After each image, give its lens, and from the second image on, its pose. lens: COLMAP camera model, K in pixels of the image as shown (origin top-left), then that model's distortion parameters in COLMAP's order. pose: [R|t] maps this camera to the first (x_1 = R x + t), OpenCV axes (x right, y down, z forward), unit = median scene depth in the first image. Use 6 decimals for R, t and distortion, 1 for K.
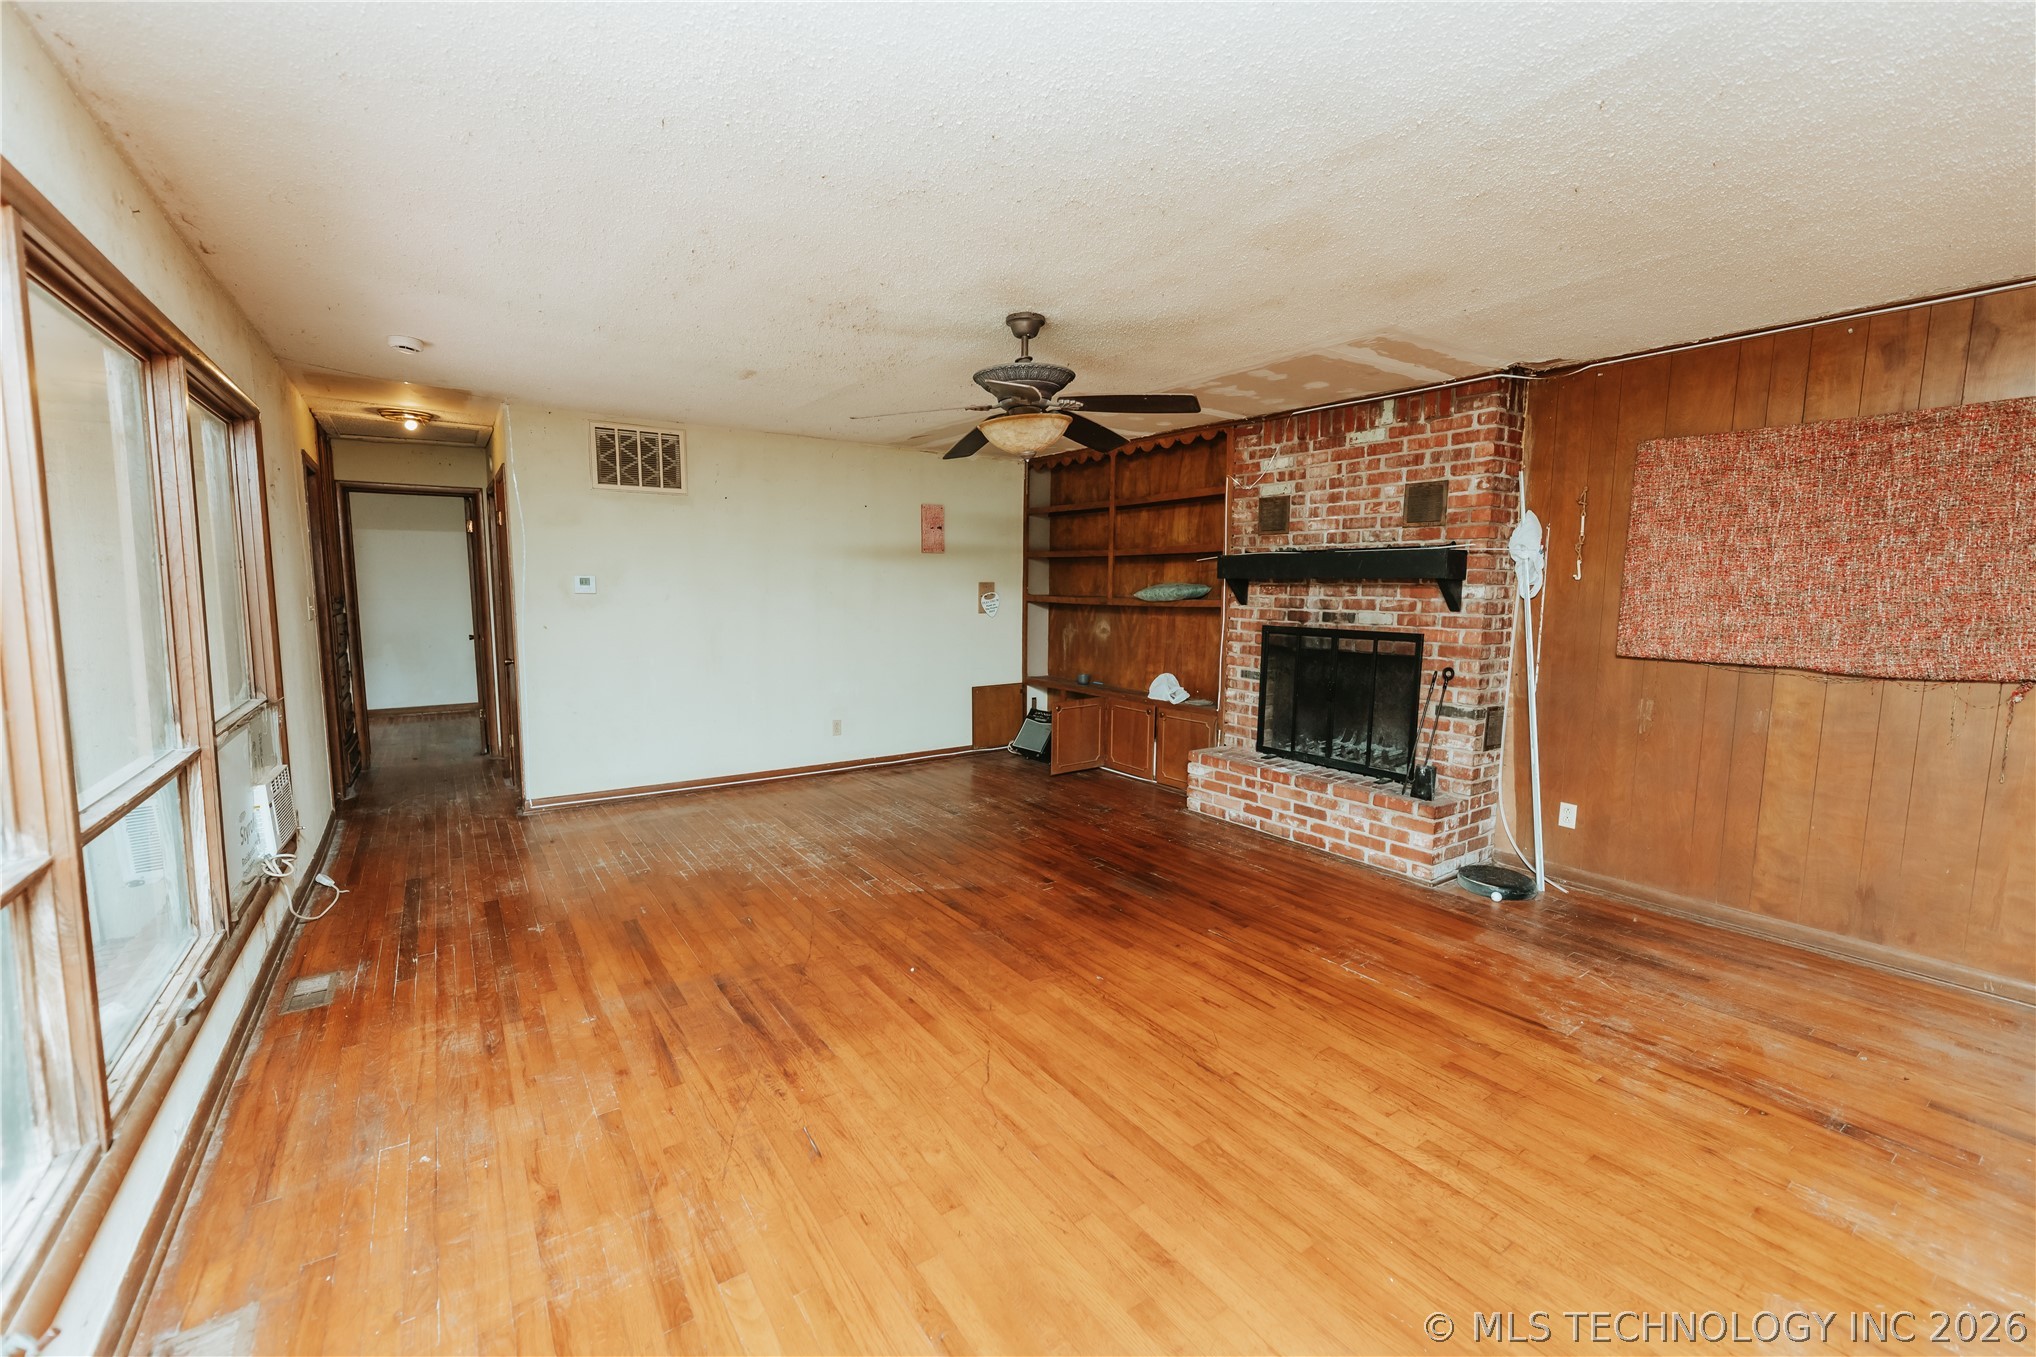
lens RADIAL K [[827.4, 0, 1023.3], [0, 827.4, 669.4], [0, 0, 1]] dist [0.002987, -0.000247]
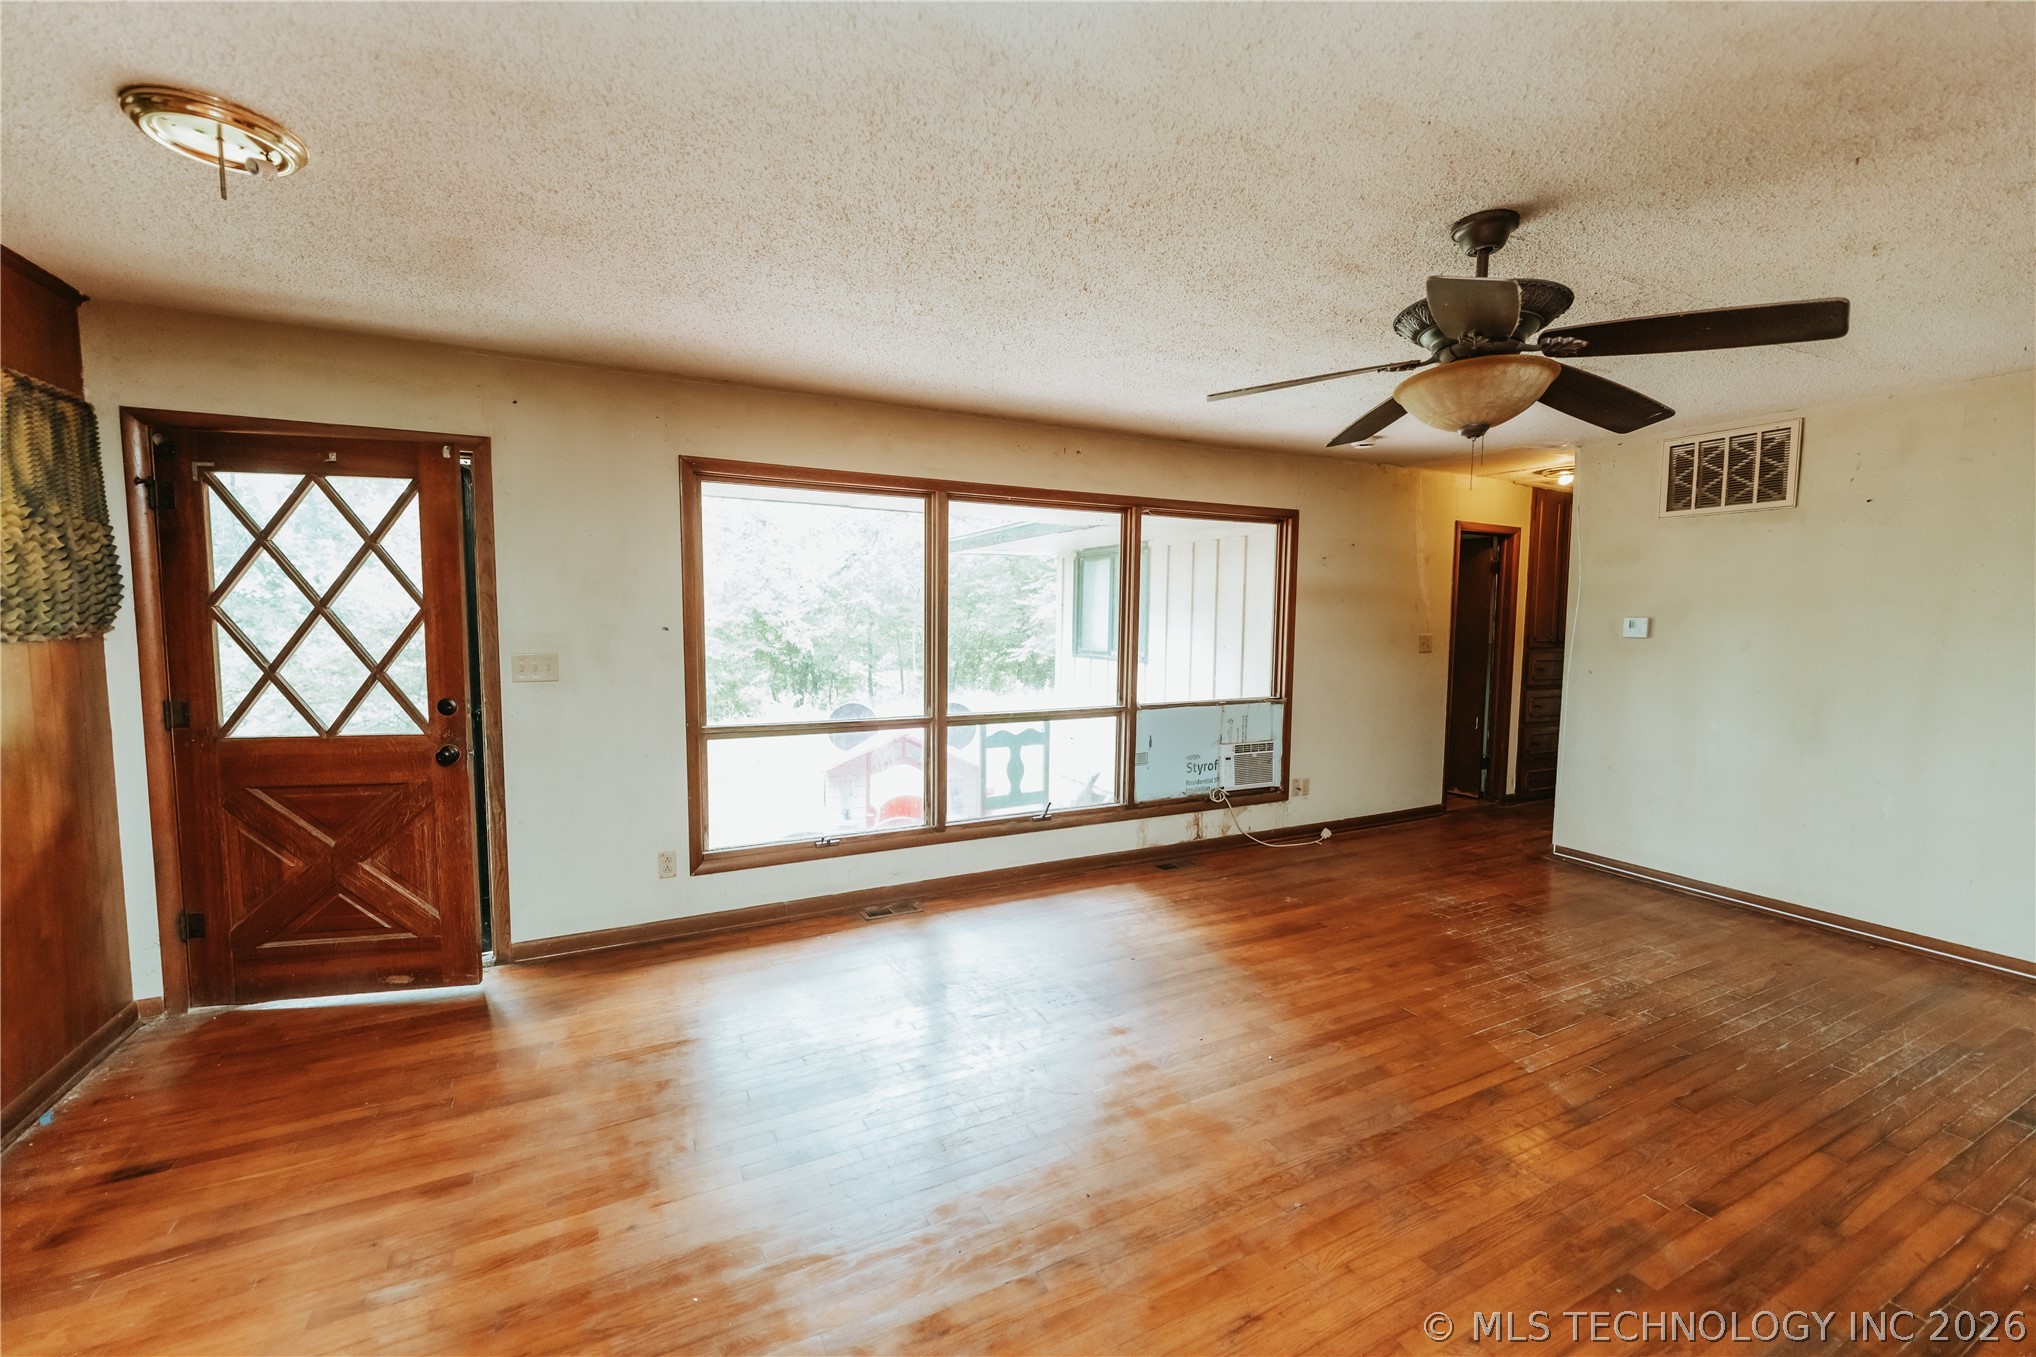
lens RADIAL K [[827.4, 0, 1024.1], [0, 827.4, 679.7], [0, 0, 1]] dist [0.002987, -0.000247]
pose [[-0.135741, 0.072079, -0.988119, 0.485052], [-0.114154, 0.989570, 0.087867, -0.055434], [0.984146, 0.124725, -0.126097, 0.518017]]
